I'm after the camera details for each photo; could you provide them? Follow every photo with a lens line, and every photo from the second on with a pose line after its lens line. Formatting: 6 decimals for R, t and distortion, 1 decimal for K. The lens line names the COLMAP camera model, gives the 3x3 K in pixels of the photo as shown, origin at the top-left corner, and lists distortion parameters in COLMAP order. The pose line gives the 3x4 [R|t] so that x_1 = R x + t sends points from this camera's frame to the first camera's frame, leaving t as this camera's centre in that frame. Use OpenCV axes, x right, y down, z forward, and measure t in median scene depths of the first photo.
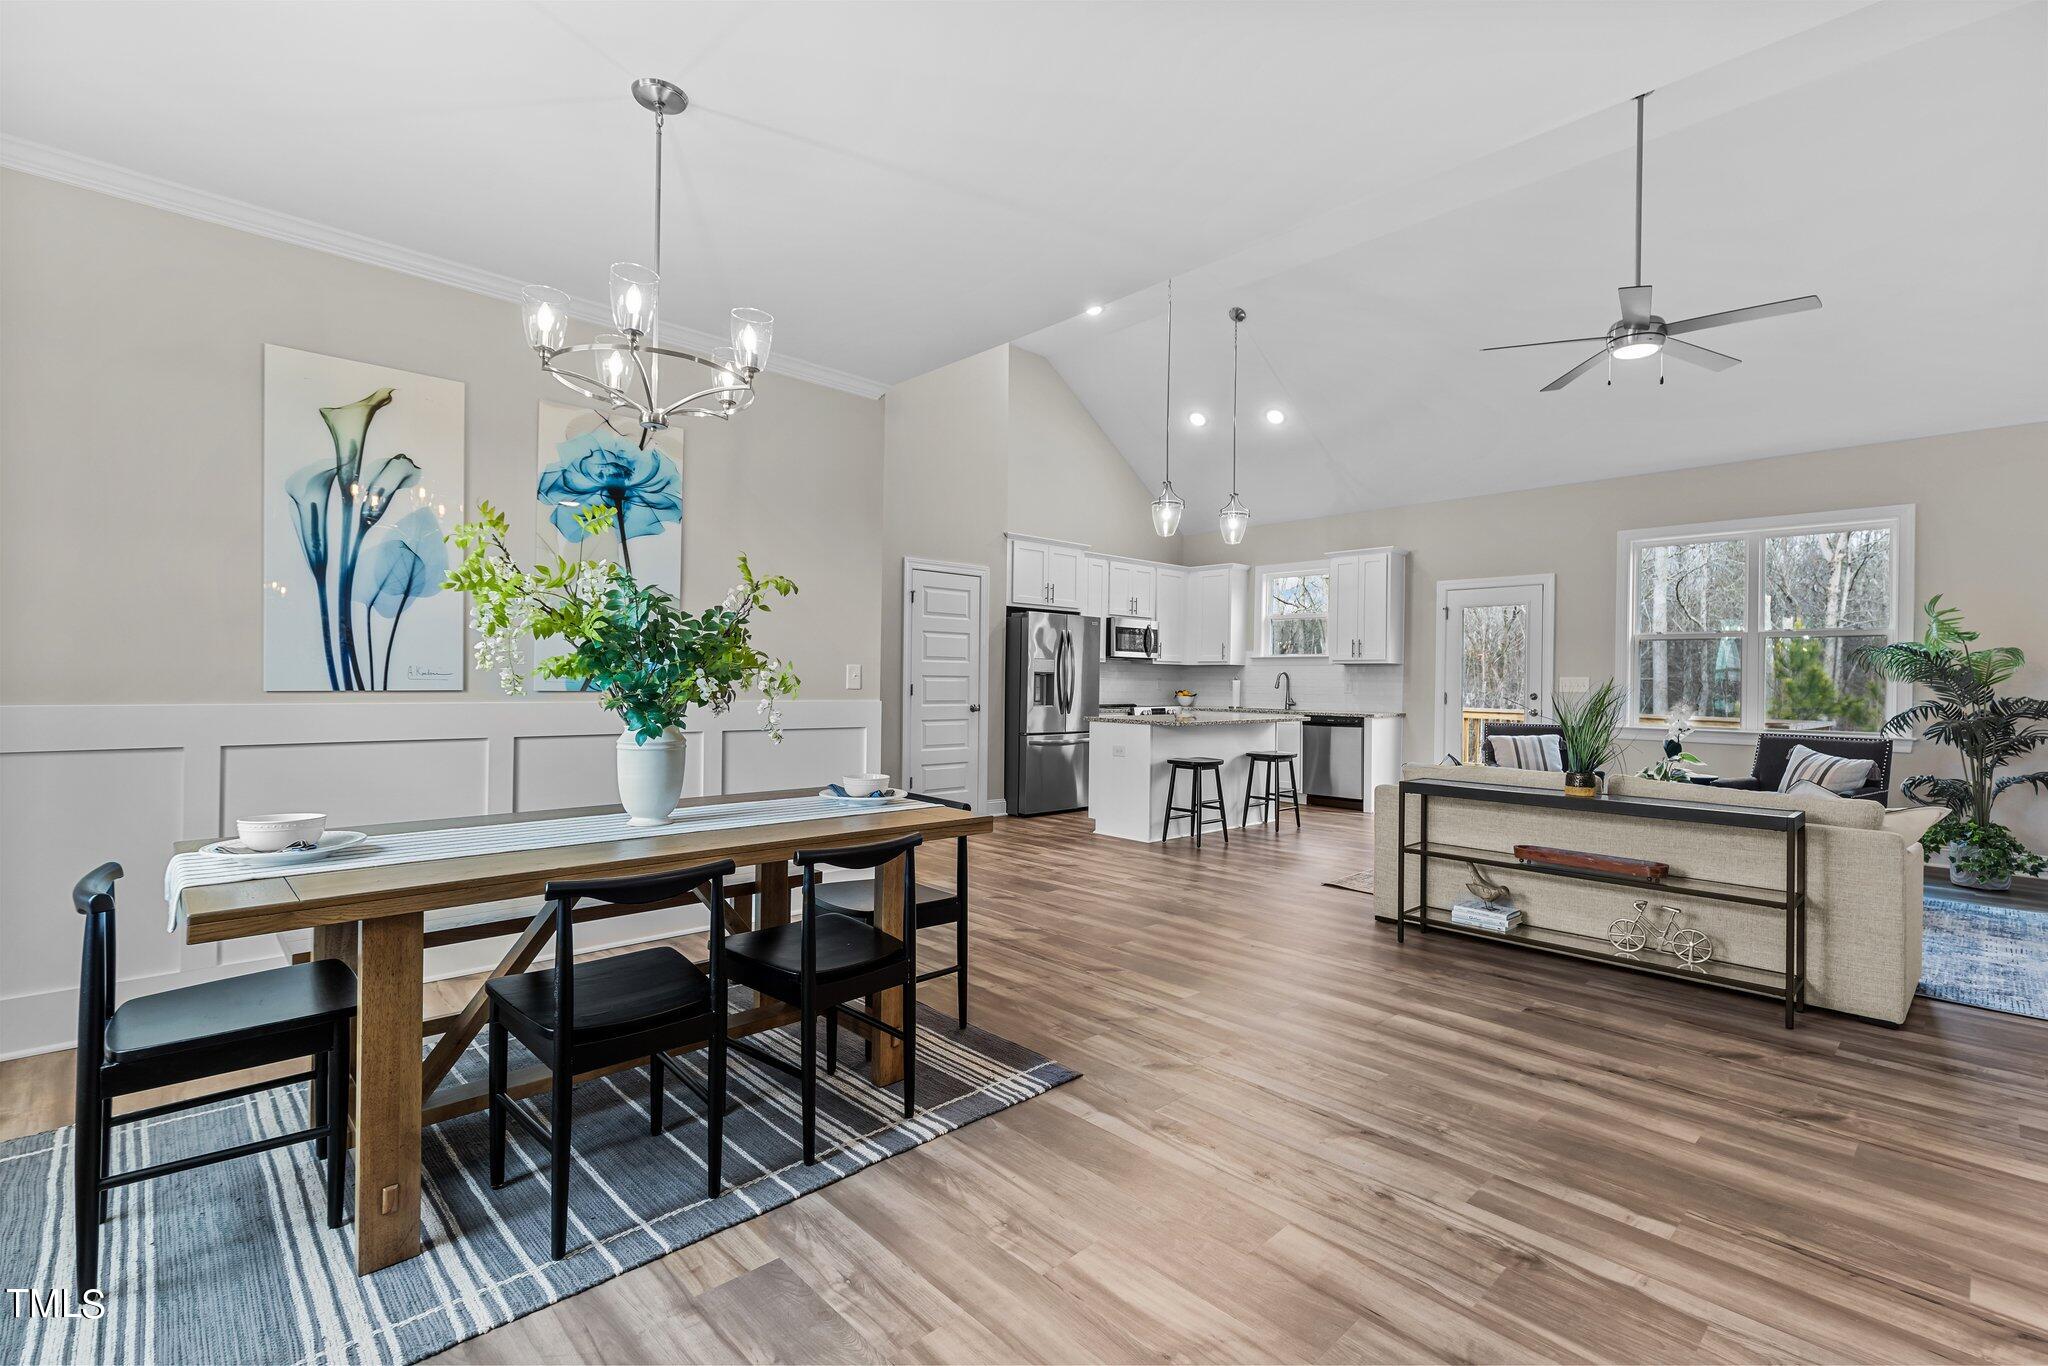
lens RADIAL K [[933.7, 0, 1009.2], [0, 933.7, 684.3], [0, 0, 1]] dist [0.000731, 0.000073]
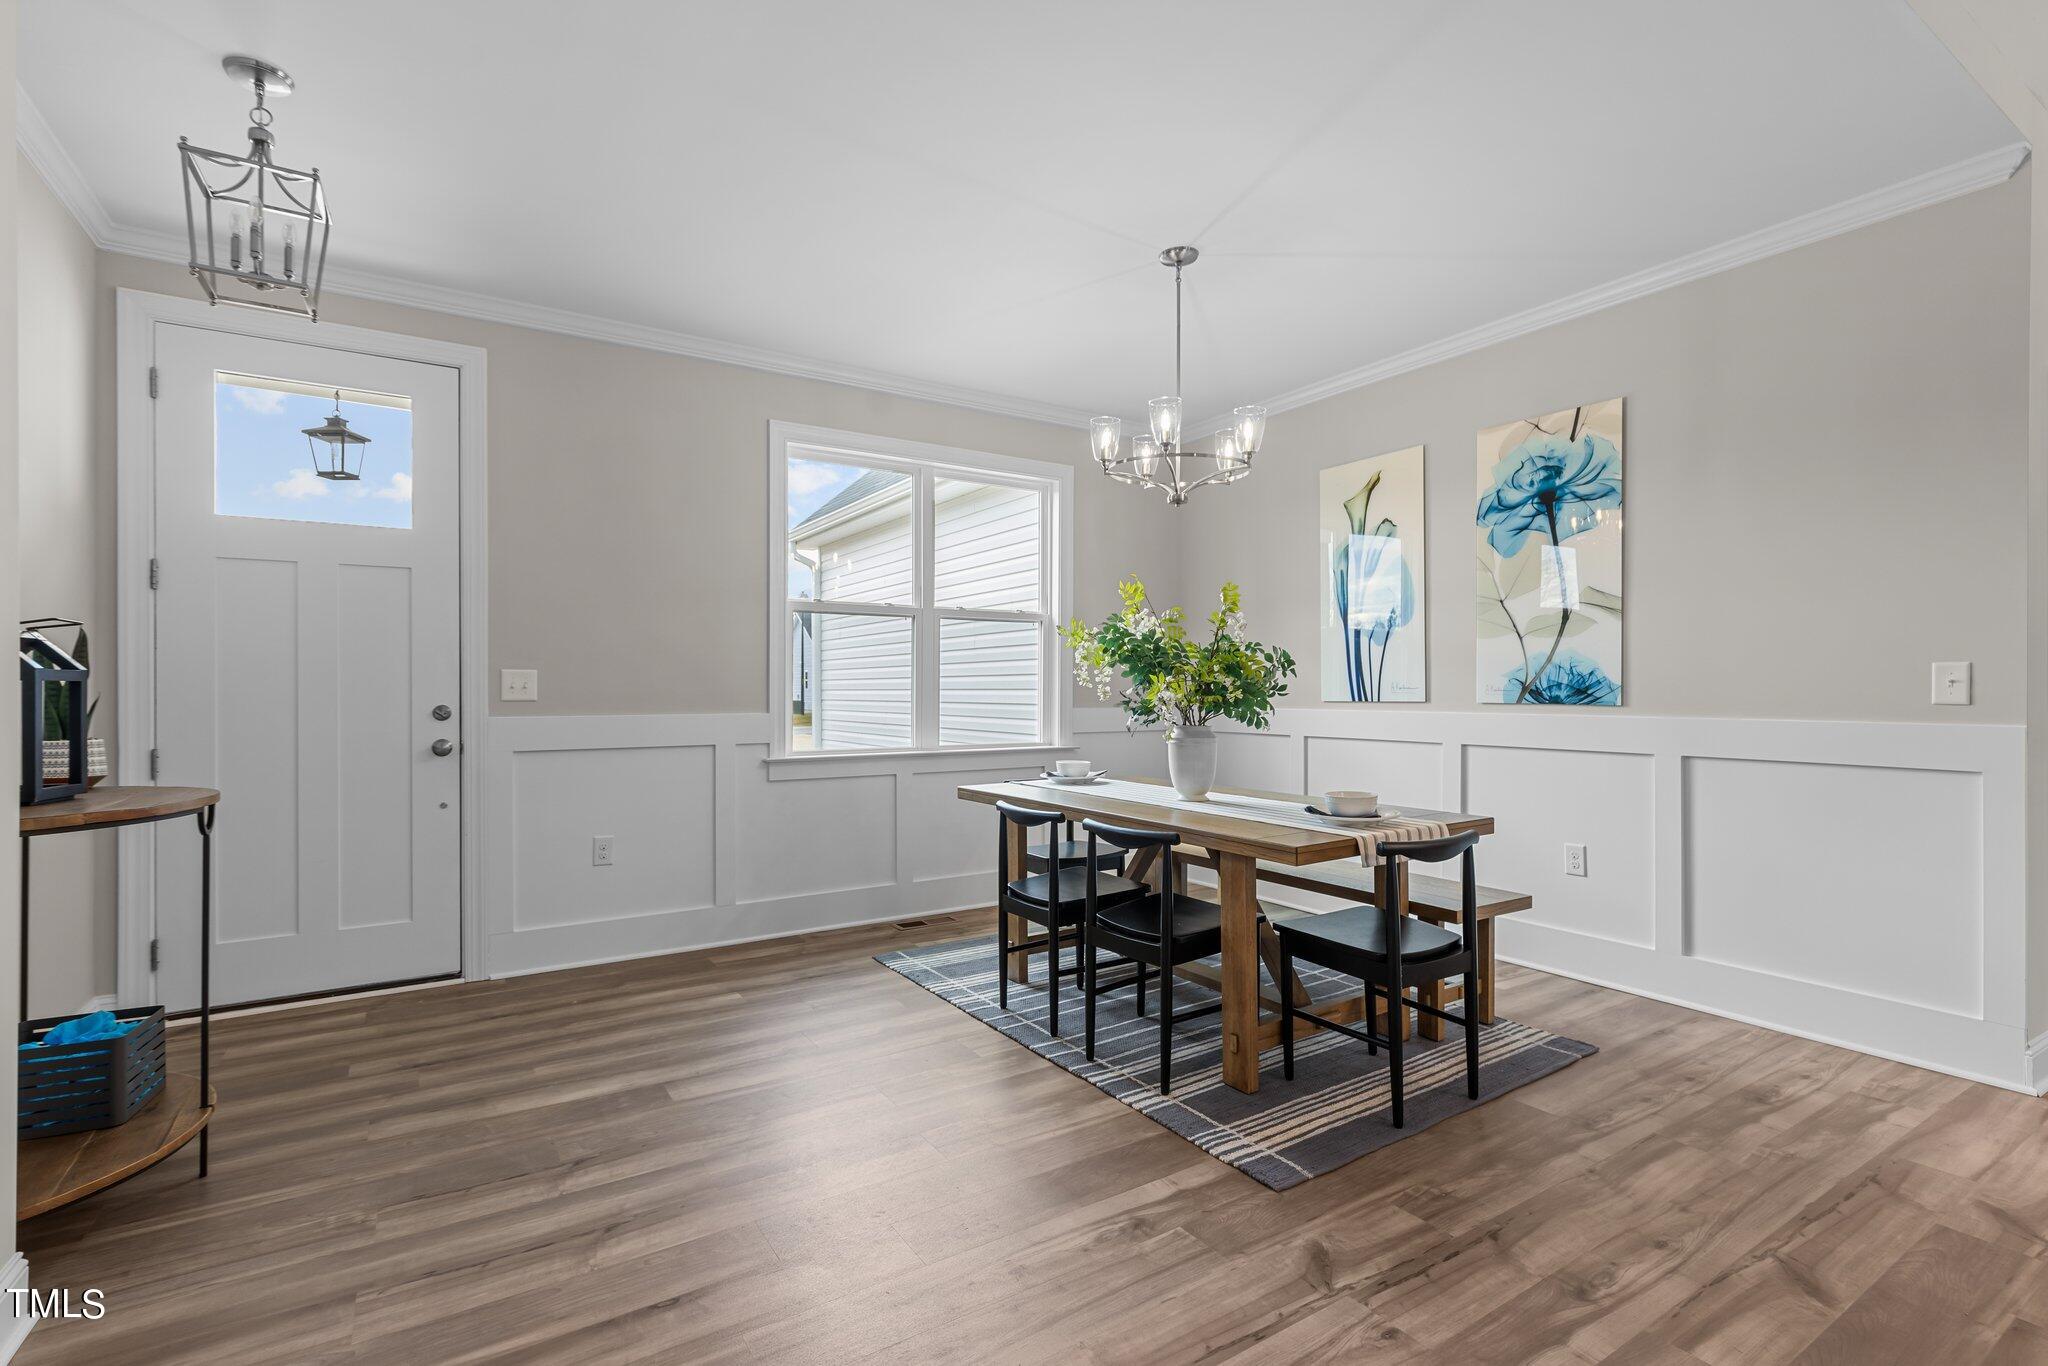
lens RADIAL K [[933.7, 0, 1010.5], [0, 933.7, 685.0], [0, 0, 1]] dist [0.000731, 0.000073]
pose [[-0.196332, -0.013444, -0.980445, 0.657204], [-0.000515, 0.999907, -0.013608, 0.001667], [0.980537, -0.002166, -0.196321, 0.682787]]
